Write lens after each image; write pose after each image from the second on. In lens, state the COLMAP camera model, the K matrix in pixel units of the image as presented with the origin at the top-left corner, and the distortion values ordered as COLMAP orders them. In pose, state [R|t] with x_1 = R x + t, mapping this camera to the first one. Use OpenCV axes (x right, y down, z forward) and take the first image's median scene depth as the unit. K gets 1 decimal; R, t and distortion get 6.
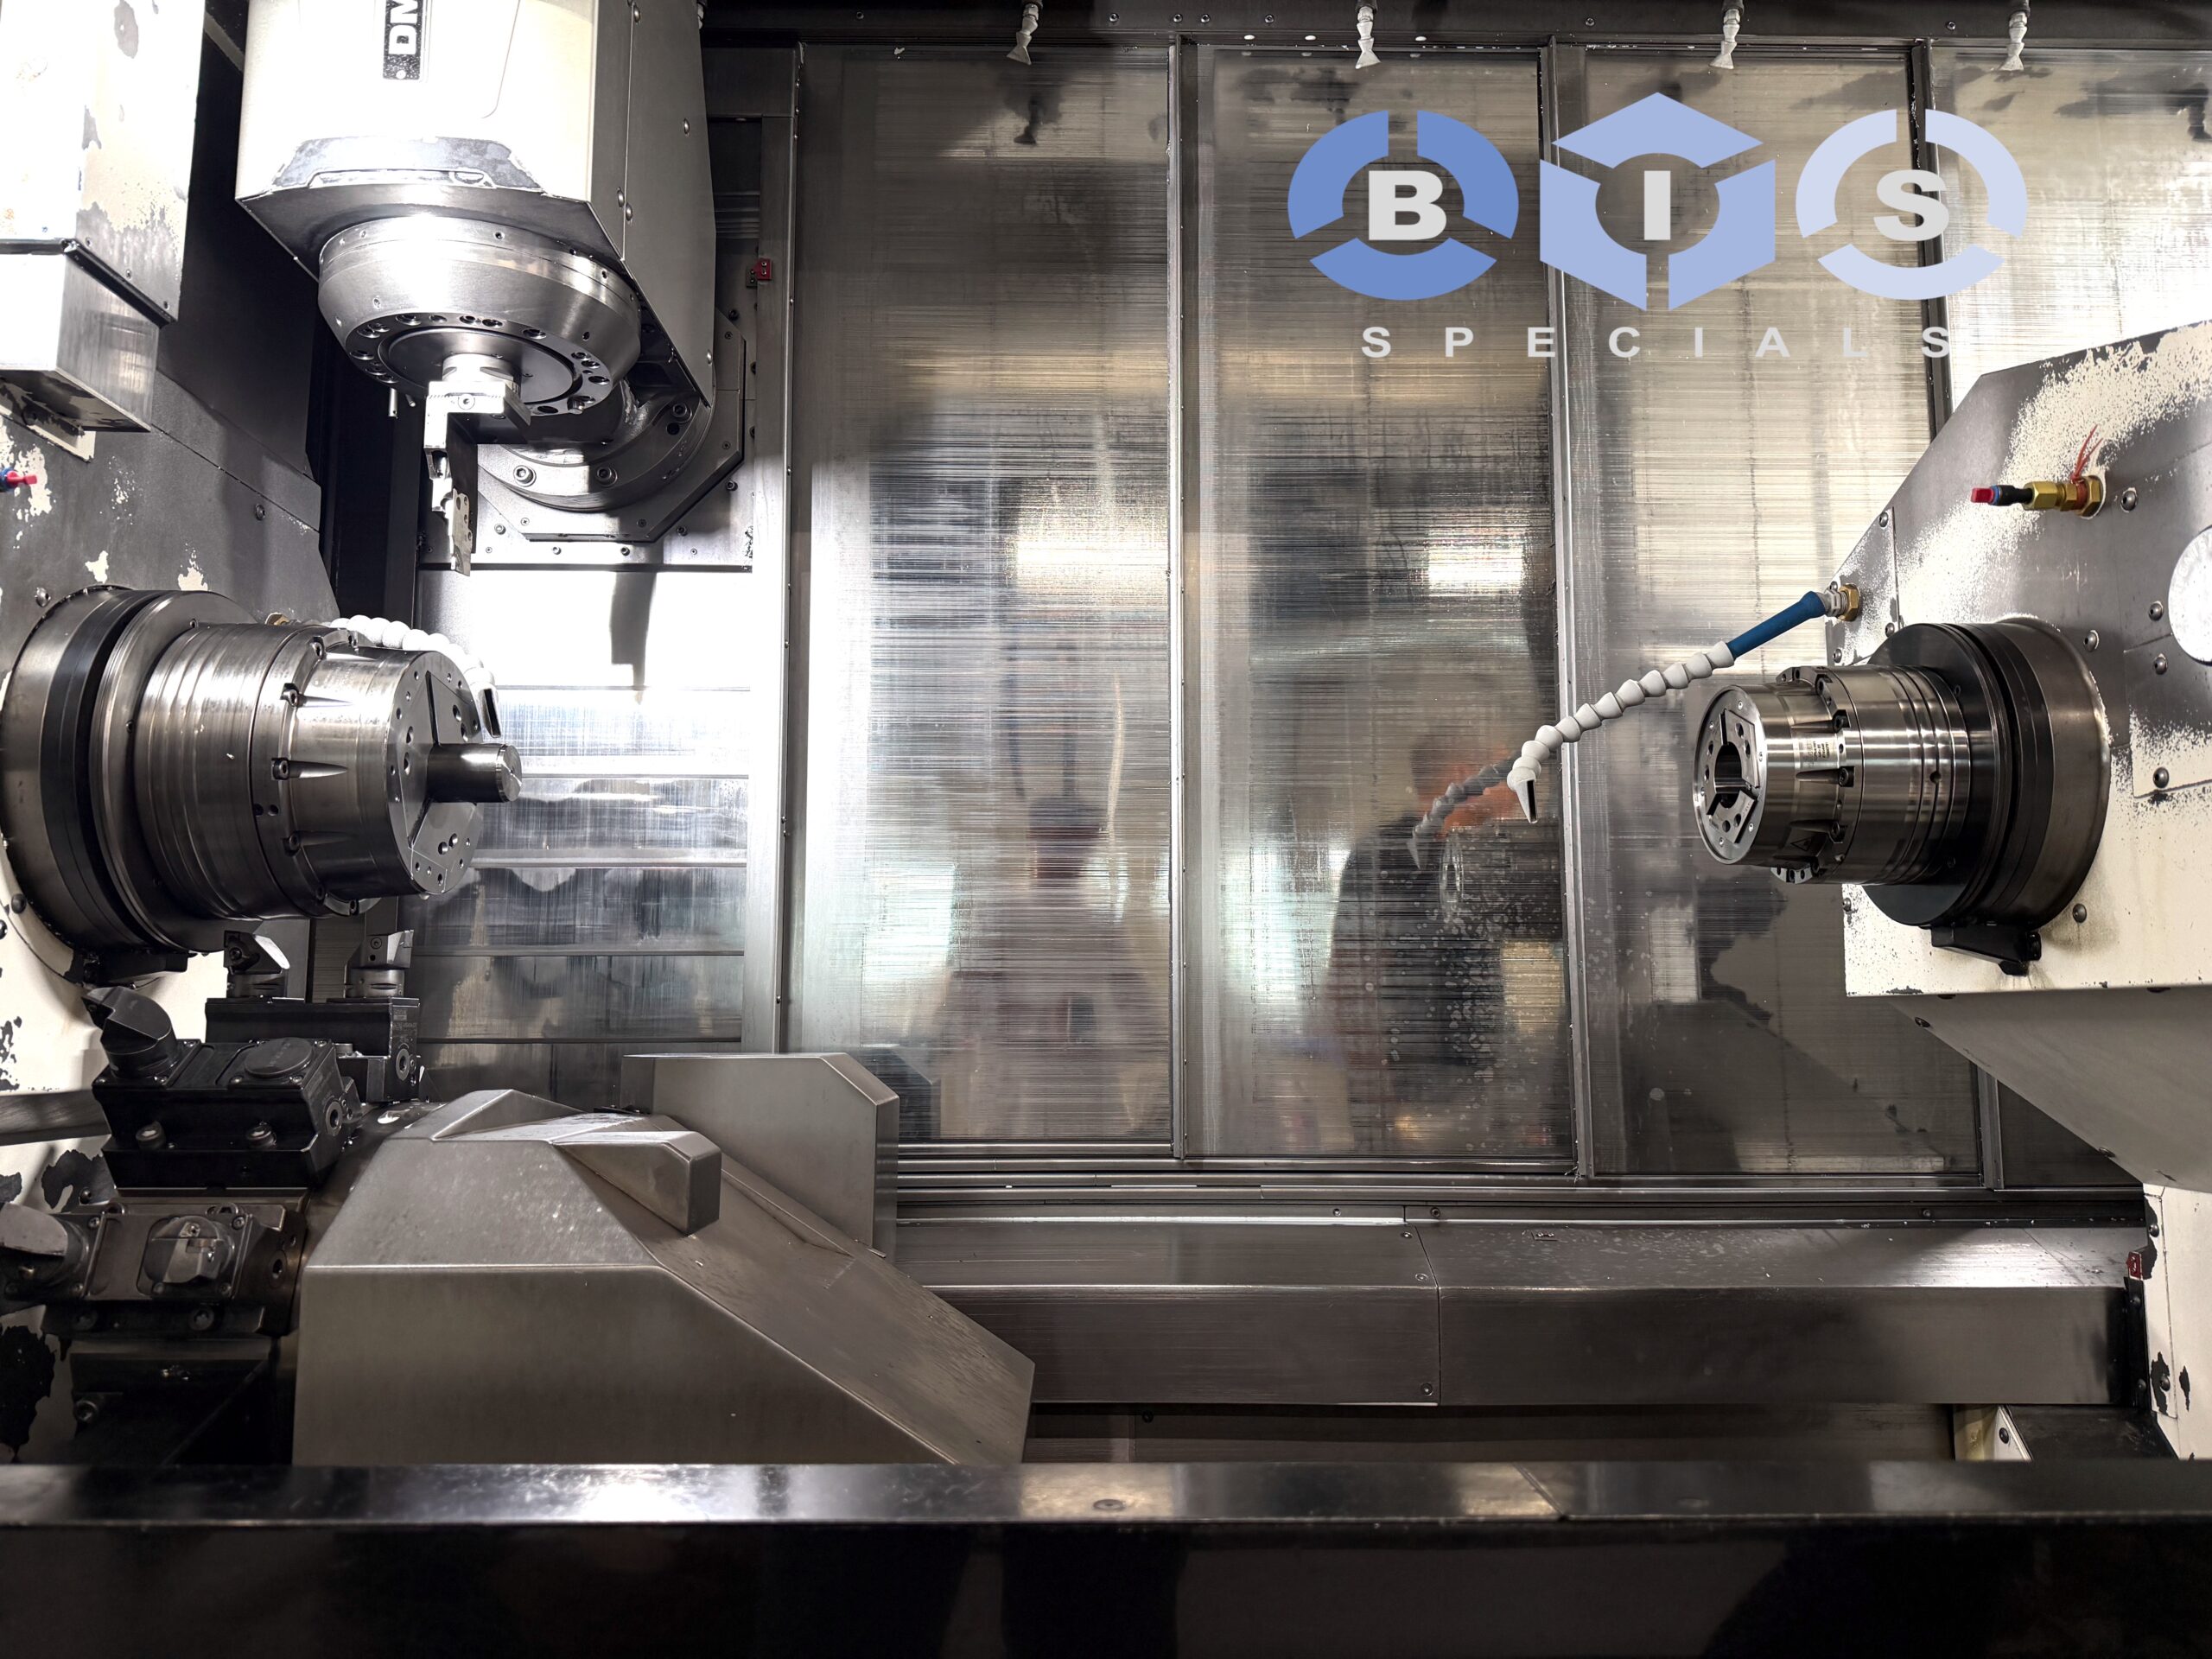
lens RADIAL K [[1571.9, 0, 1104.1], [0, 1571.9, 827.8], [0, 0, 1]] dist [0.032886, -0.040884]
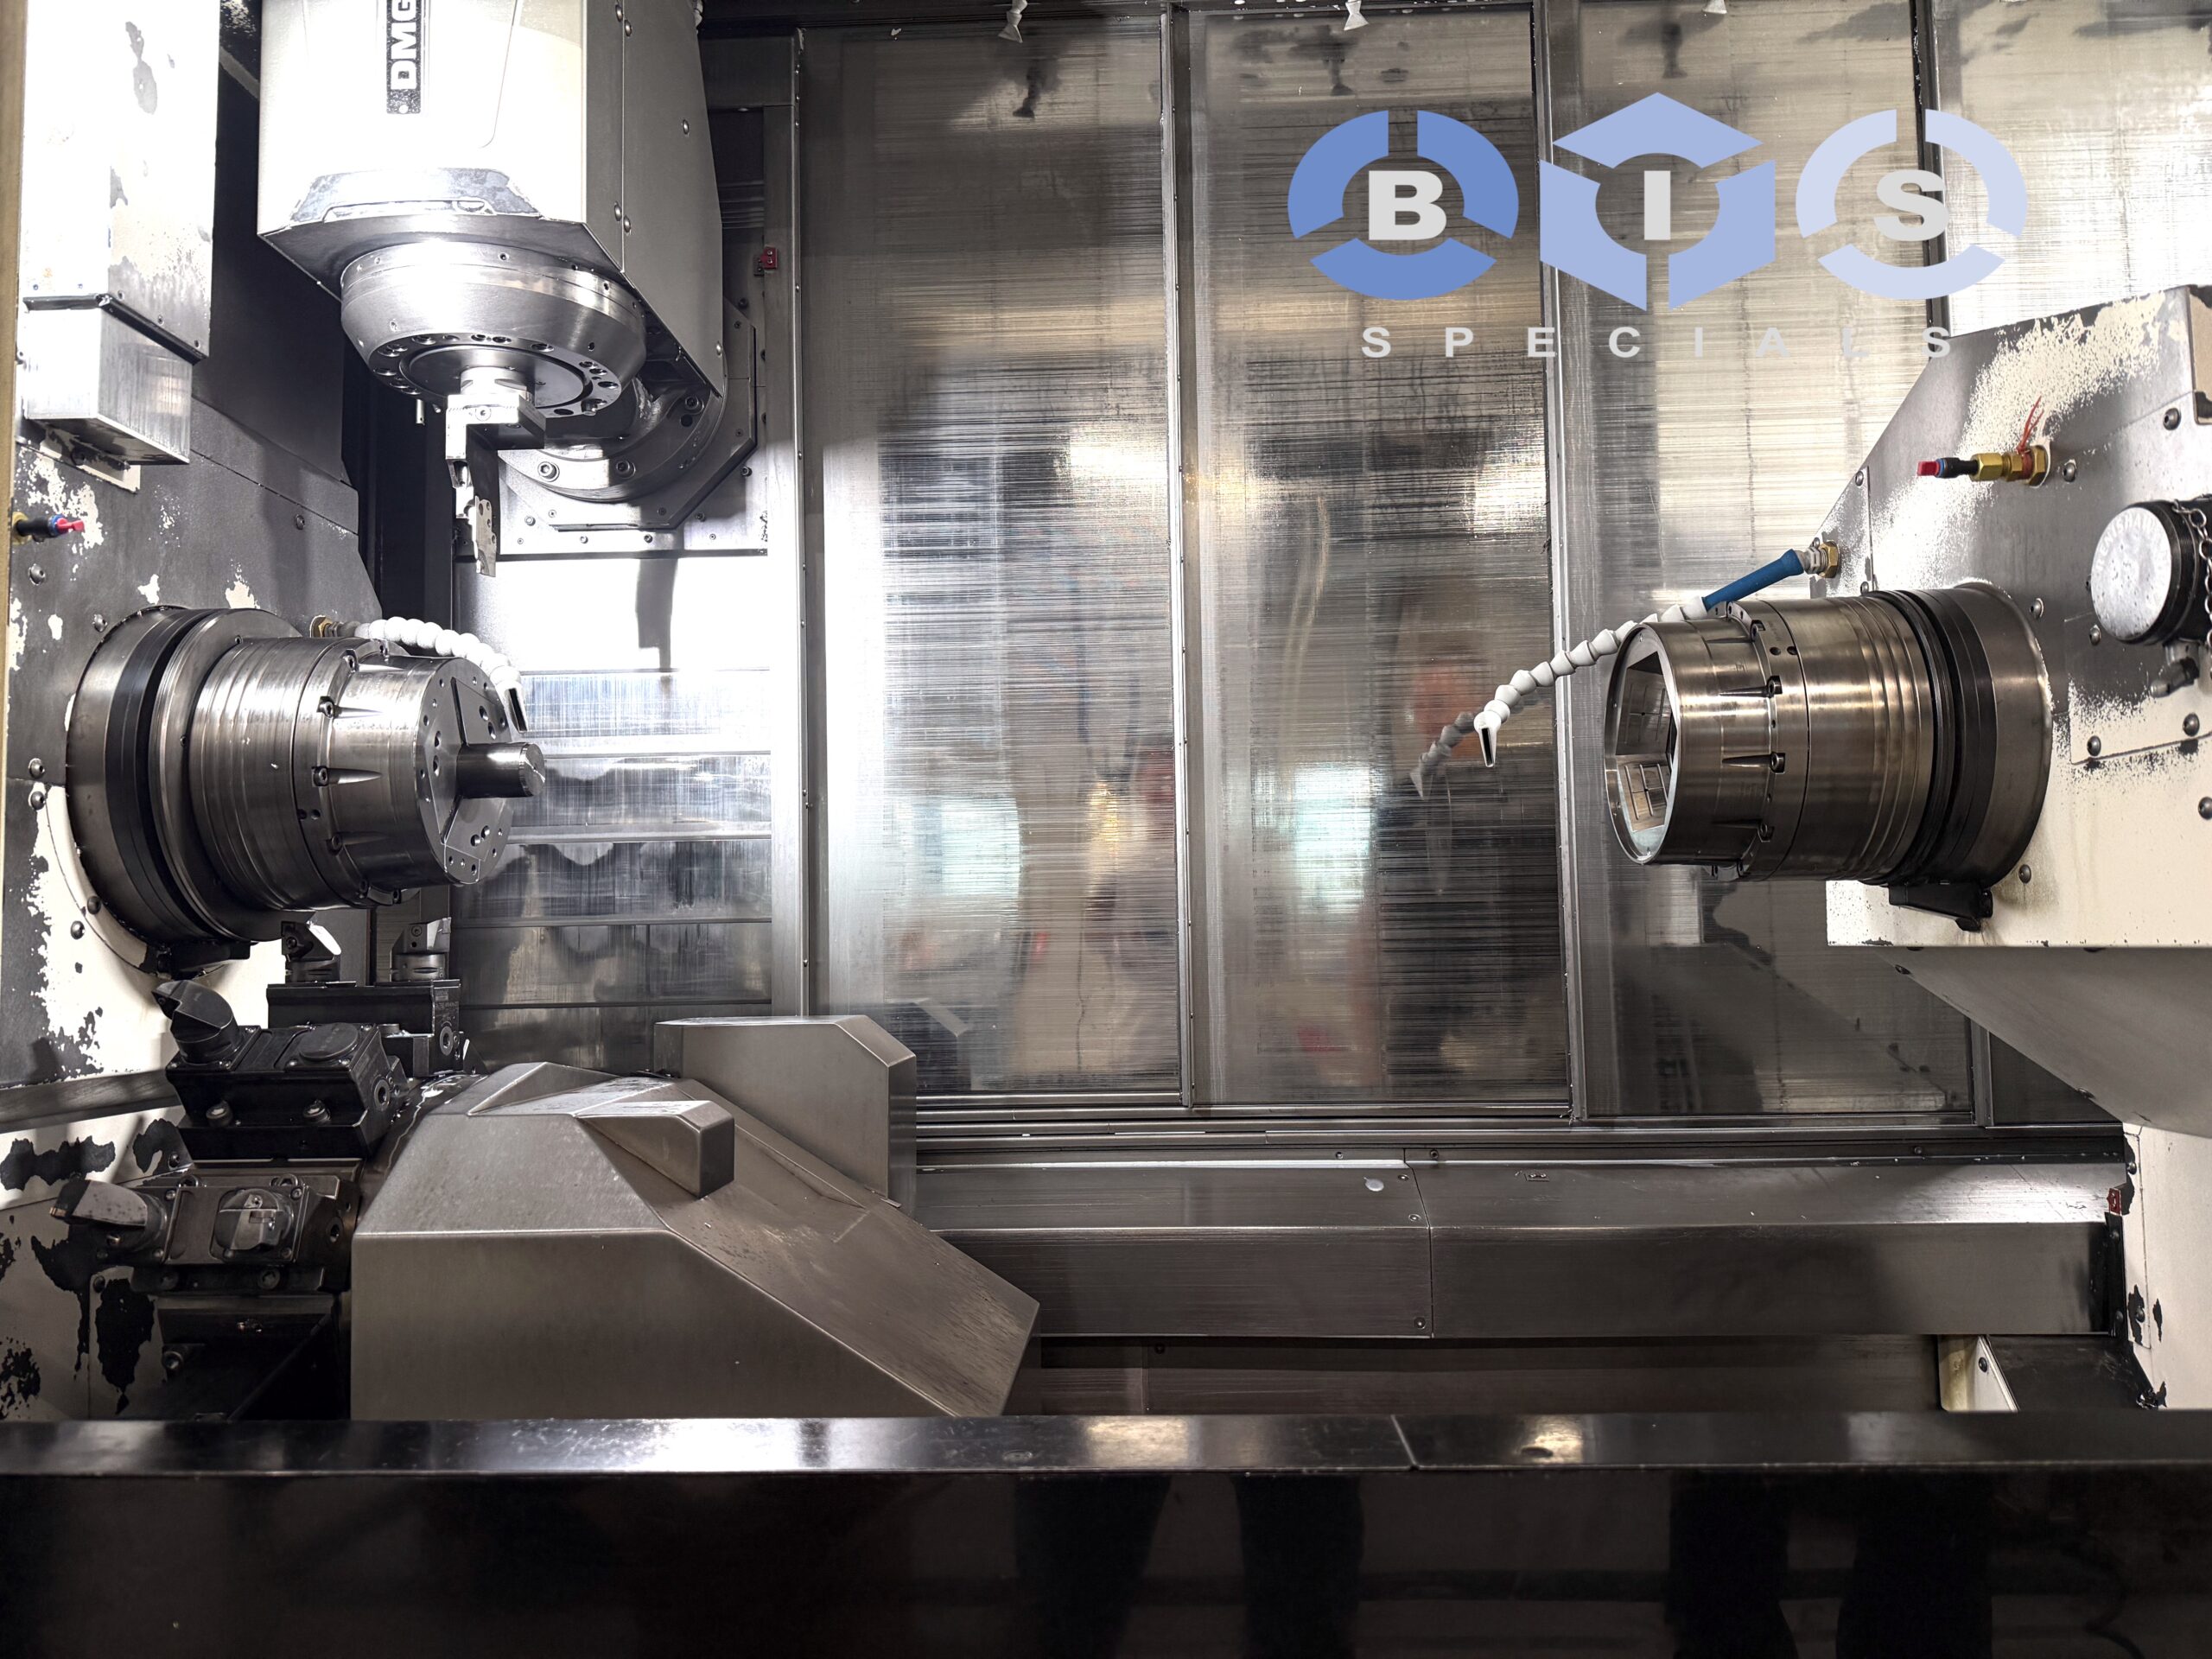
lens RADIAL K [[1571.9, 0, 1099.3], [0, 1571.9, 832.8], [0, 0, 1]] dist [0.032886, -0.040884]
pose [[0.998411, -0.021426, -0.052116, 0.047619], [0.024130, 0.998364, 0.051828, -0.028390], [0.050920, -0.053004, 0.997295, -0.040531]]
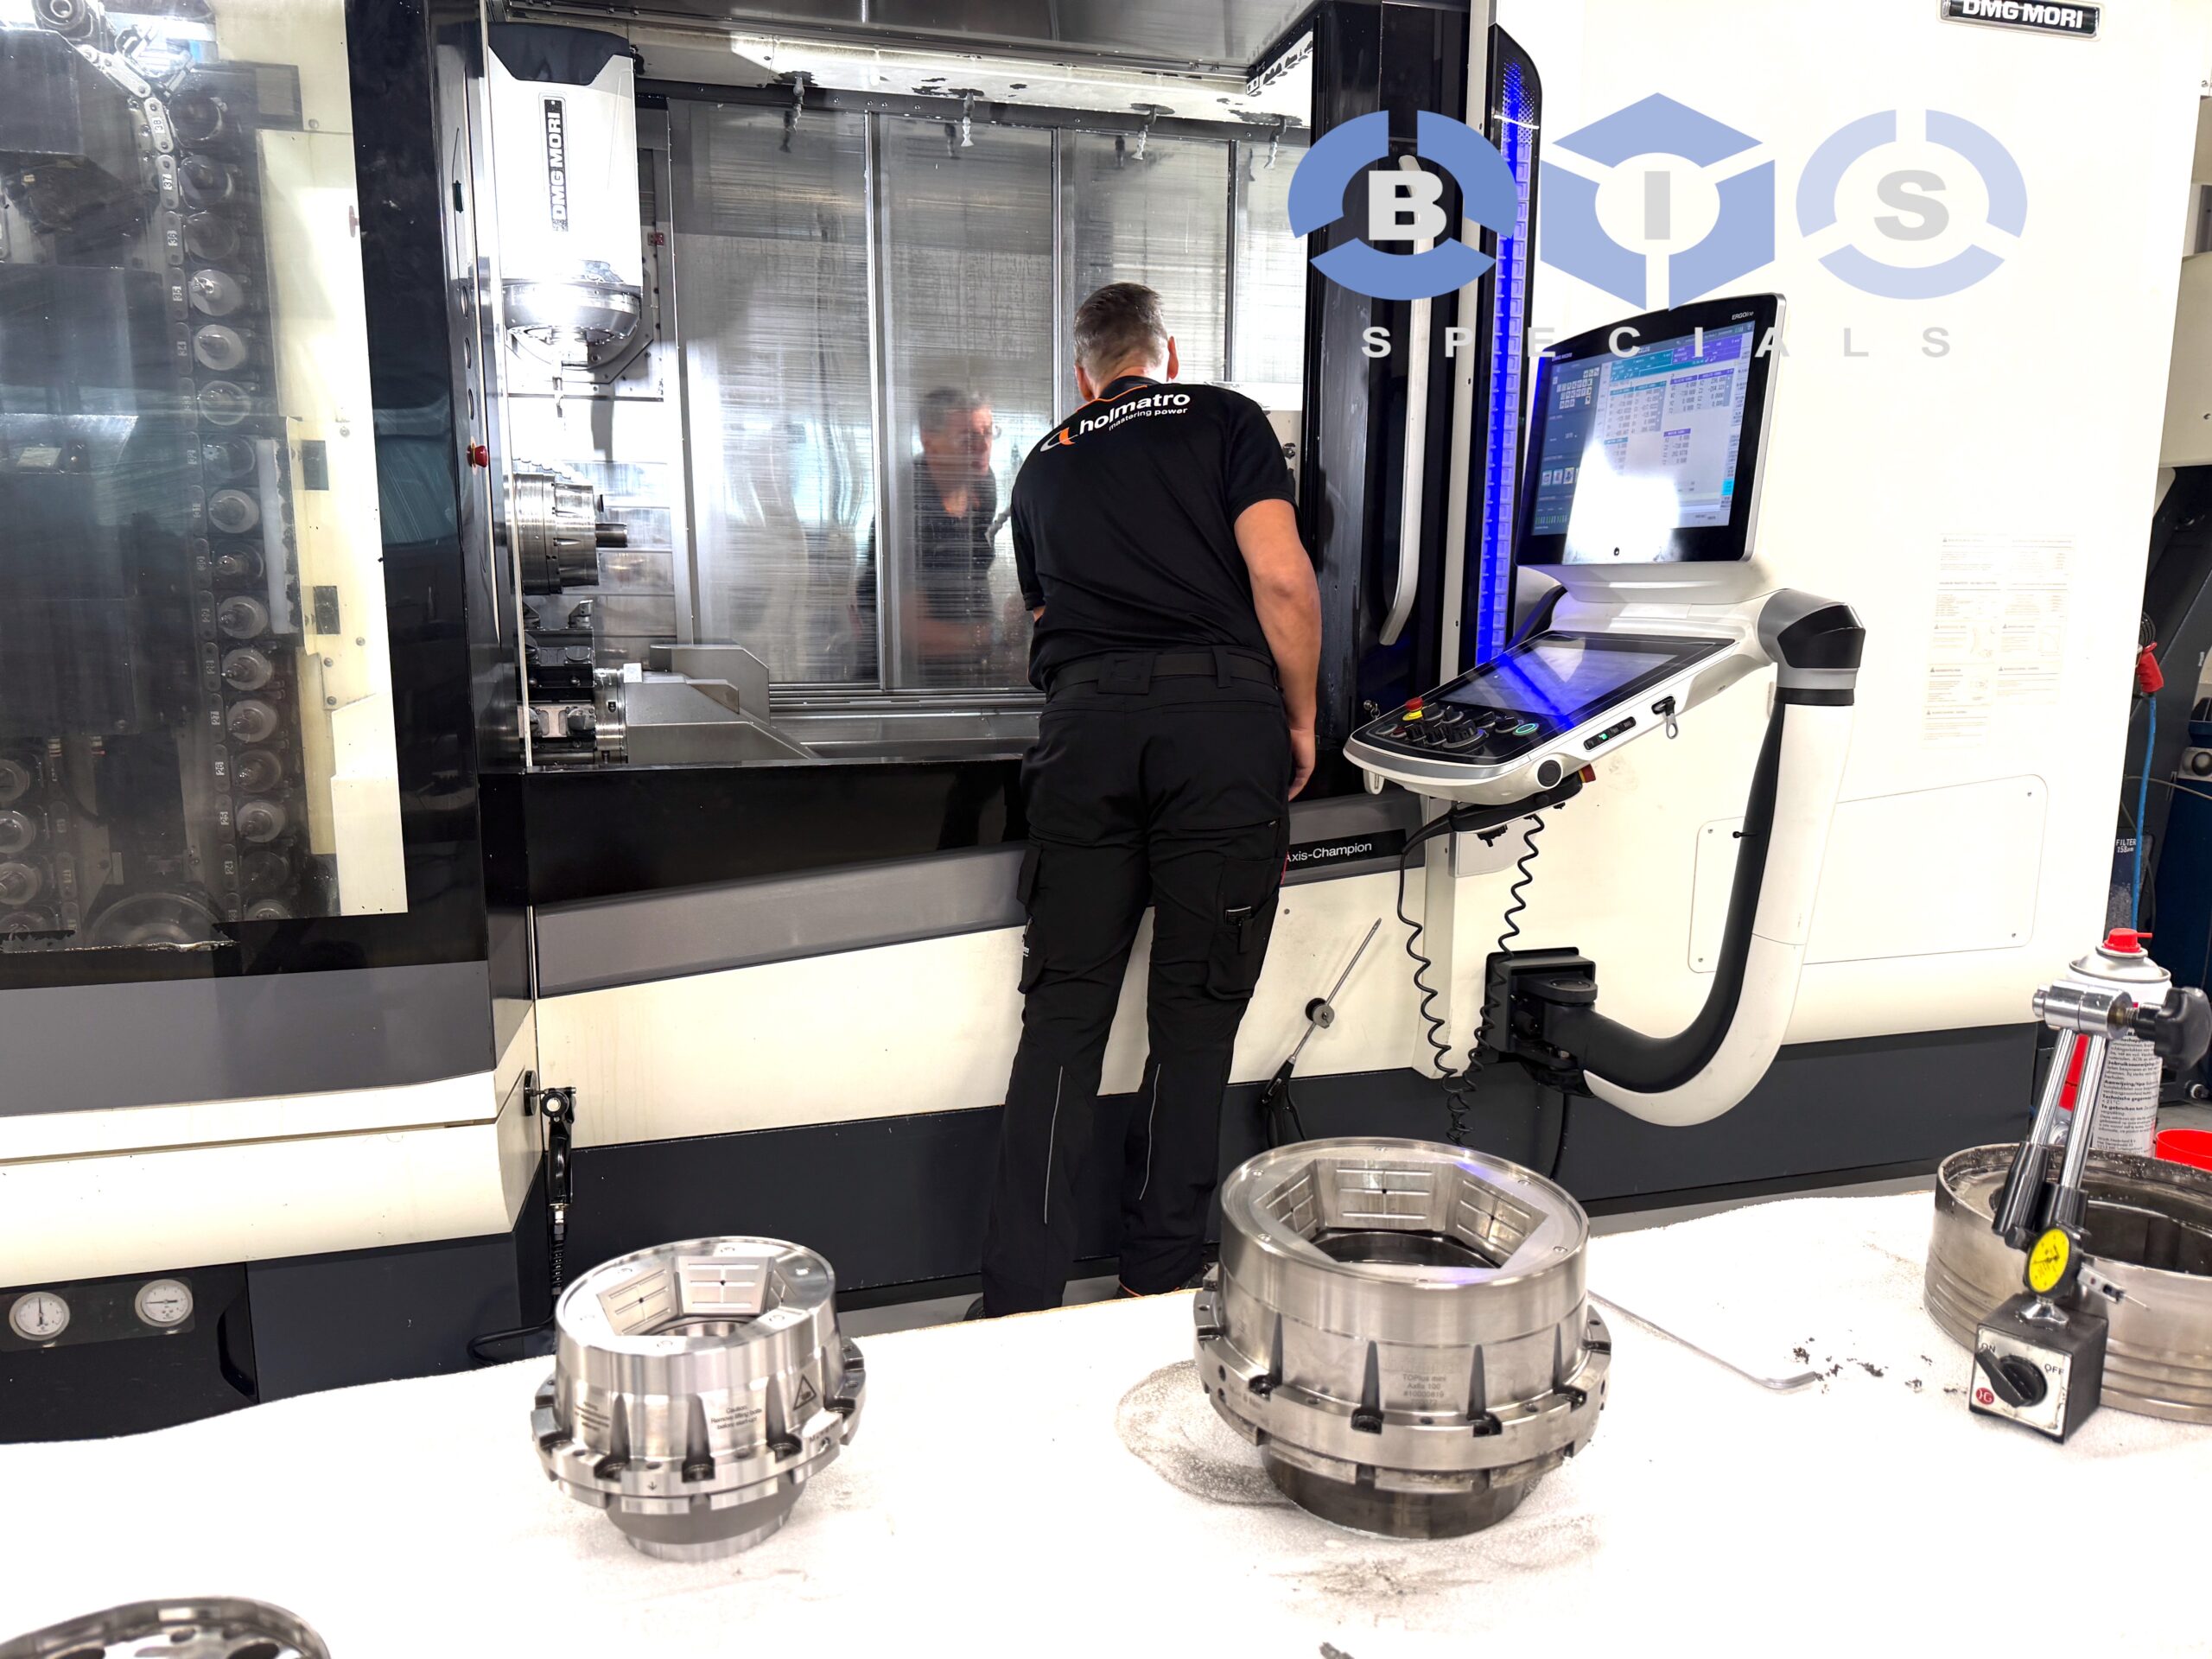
lens RADIAL K [[1571.9, 0, 1101.9], [0, 1571.9, 825.9], [0, 0, 1]] dist [0.032886, -0.040884]
pose [[0.963915, -0.043348, 0.262658, -0.244234], [-0.034033, 0.958493, 0.283079, -0.240856], [-0.264027, -0.281803, 0.922430, -1.191443]]
